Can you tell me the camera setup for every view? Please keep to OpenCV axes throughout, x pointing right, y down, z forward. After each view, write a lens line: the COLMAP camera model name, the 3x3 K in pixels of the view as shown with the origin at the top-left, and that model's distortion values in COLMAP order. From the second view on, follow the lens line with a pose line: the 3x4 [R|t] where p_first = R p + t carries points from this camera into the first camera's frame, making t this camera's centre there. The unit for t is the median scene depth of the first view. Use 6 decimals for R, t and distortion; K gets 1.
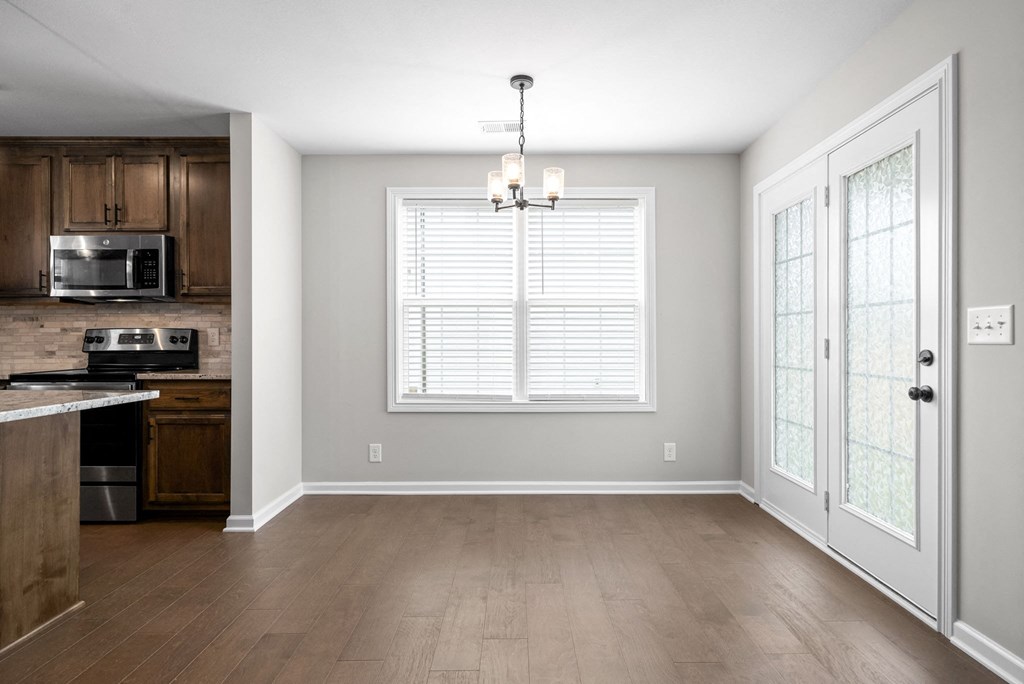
lens RADIAL K [[544.6, 0, 519.9], [0, 544.6, 339.6], [0, 0, 1]] dist [-0.004849, 0.001492]
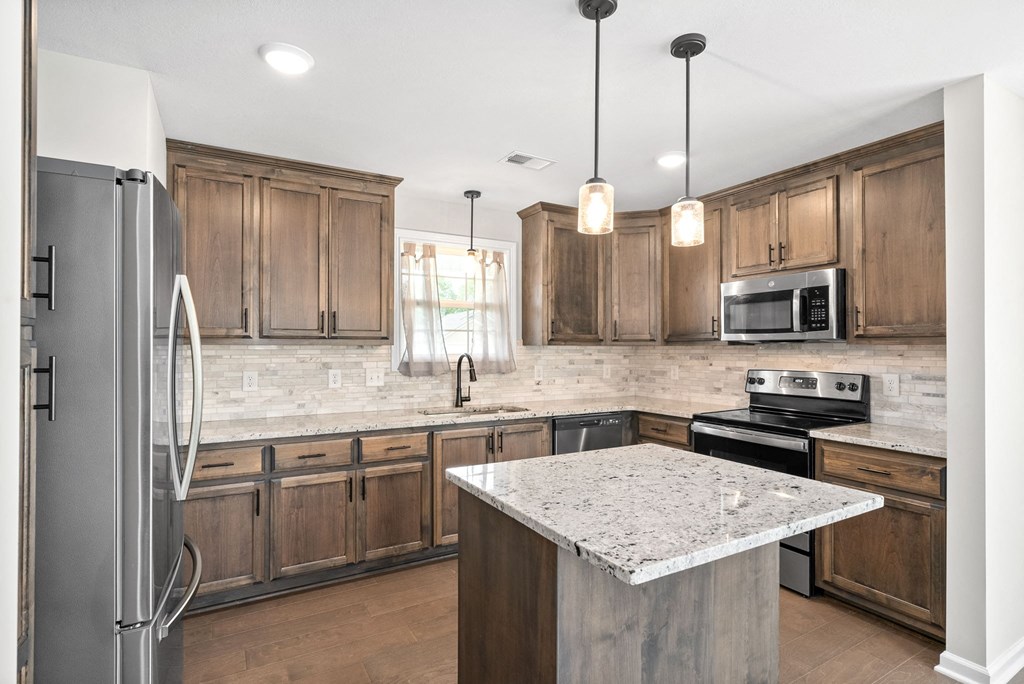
lens RADIAL K [[501.6, 0, 513.0], [0, 501.6, 345.3], [0, 0, 1]] dist [0.000531, 0.000084]
pose [[0.496663, -0.001926, -0.867941, -0.215376], [0.000098, 0.999998, -0.002163, -0.067781], [0.867943, 0.000989, 0.496662, 0.160025]]
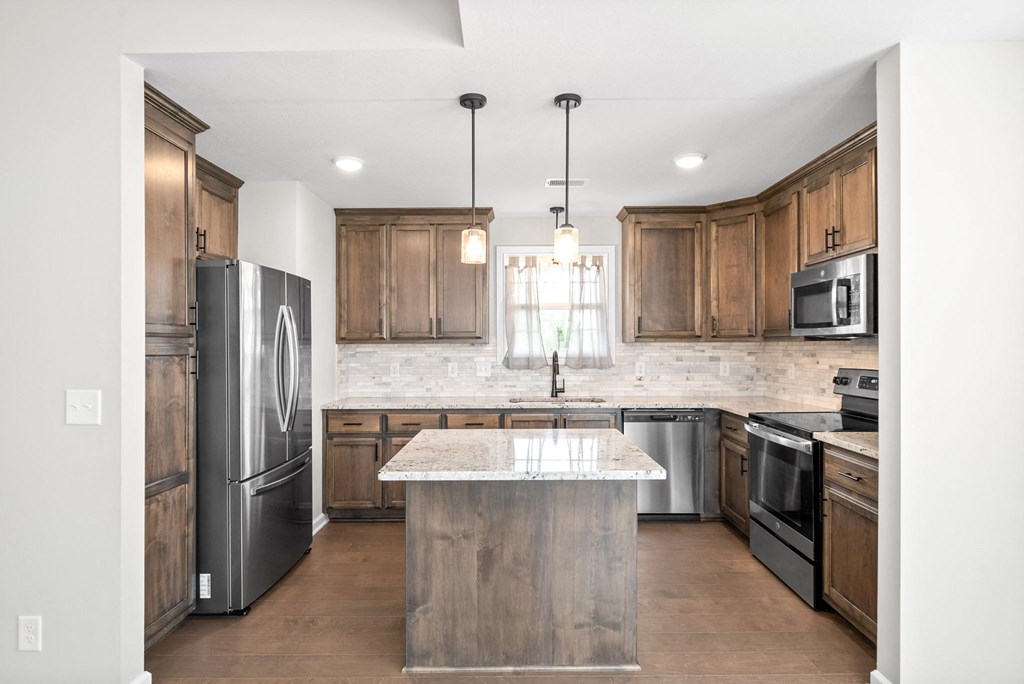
lens RADIAL K [[544.6, 0, 514.0], [0, 544.6, 345.6], [0, 0, 1]] dist [-0.004849, 0.001492]
pose [[-0.007027, 0.002802, -0.999971, 0.117627], [0.006856, 0.999973, 0.002754, -0.067821], [0.999952, -0.006837, -0.007046, 0.503186]]
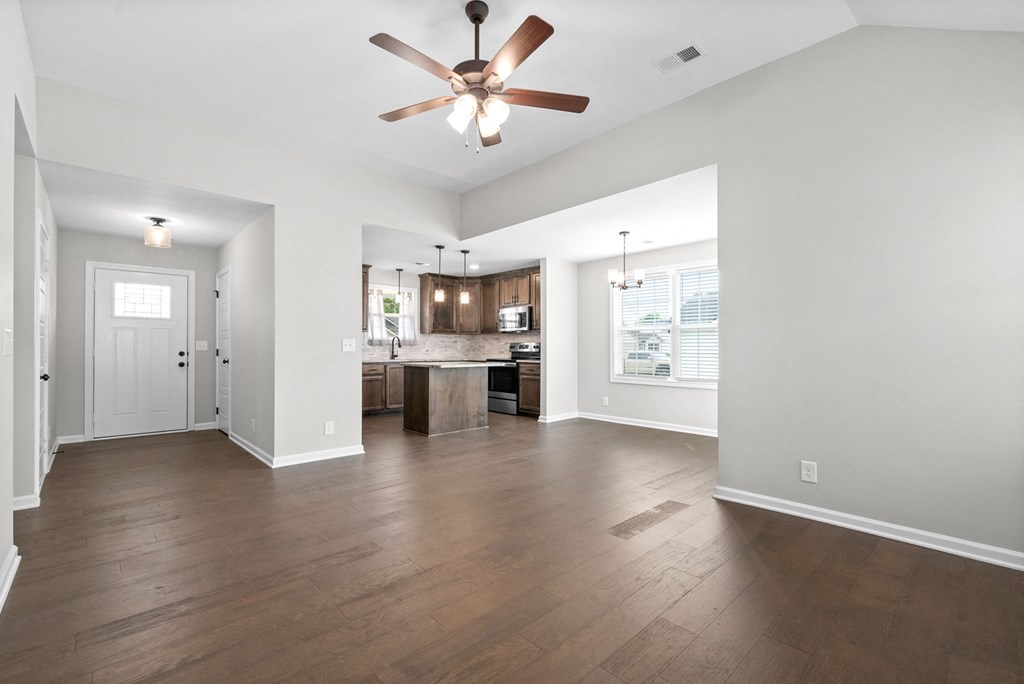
lens RADIAL K [[446.1, 0, 496.1], [0, 446.1, 343.0], [0, 0, 1]] dist [-0.000735, -0.000413]
pose [[0.654536, -0.005733, -0.756009, 0.824340], [-0.000408, 0.999968, -0.007936, -0.002497], [0.756031, 0.005502, 0.654513, -0.479423]]
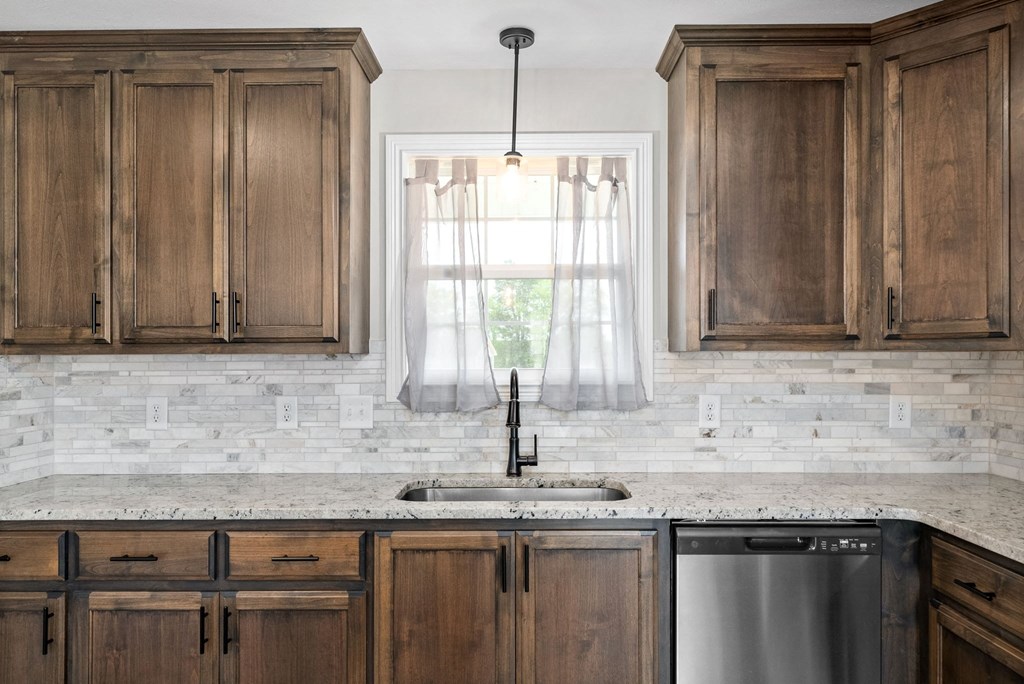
lens RADIAL K [[715.1, 0, 519.2], [0, 715.1, 358.7], [0, 0, 1]] dist [-0.000140, 0.002644]
pose [[0.000917, 0.007069, -0.999975, -0.441103], [0.005875, 0.999958, 0.007075, -0.068684], [0.999982, -0.005881, 0.000875, 0.595899]]
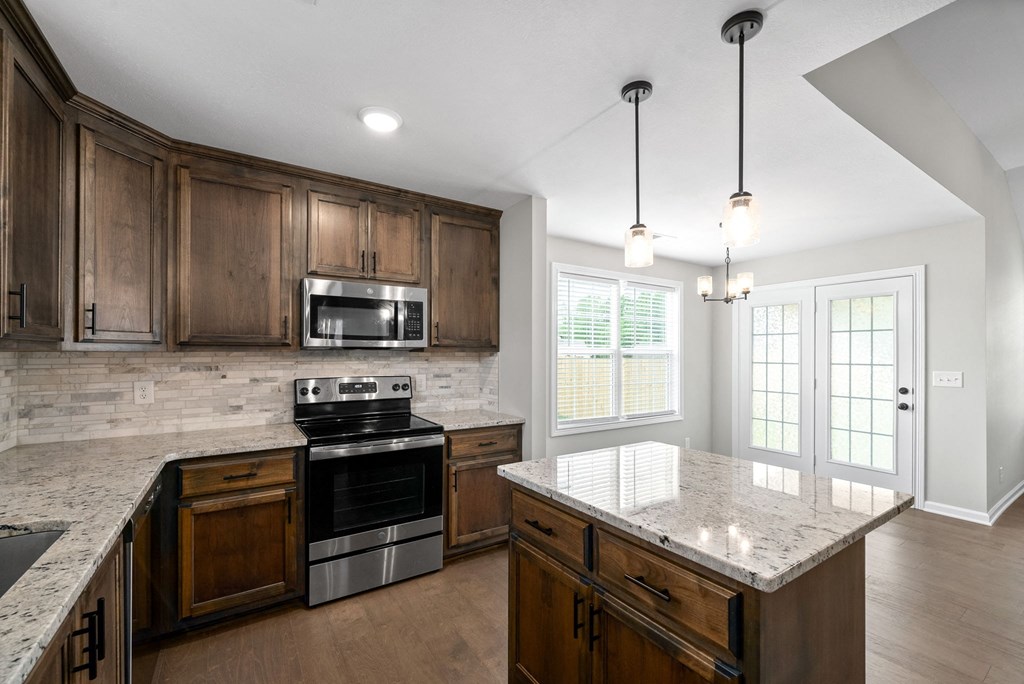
lens RADIAL K [[424.0, 0, 505.6], [0, 424.0, 352.7], [0, 0, 1]] dist [-0.004447, 0.000245]
pose [[0.841321, 0.004619, 0.540517, -0.953976], [-0.004382, 0.999989, -0.001725, -0.068695], [-0.540519, -0.000917, 0.841331, 0.235524]]
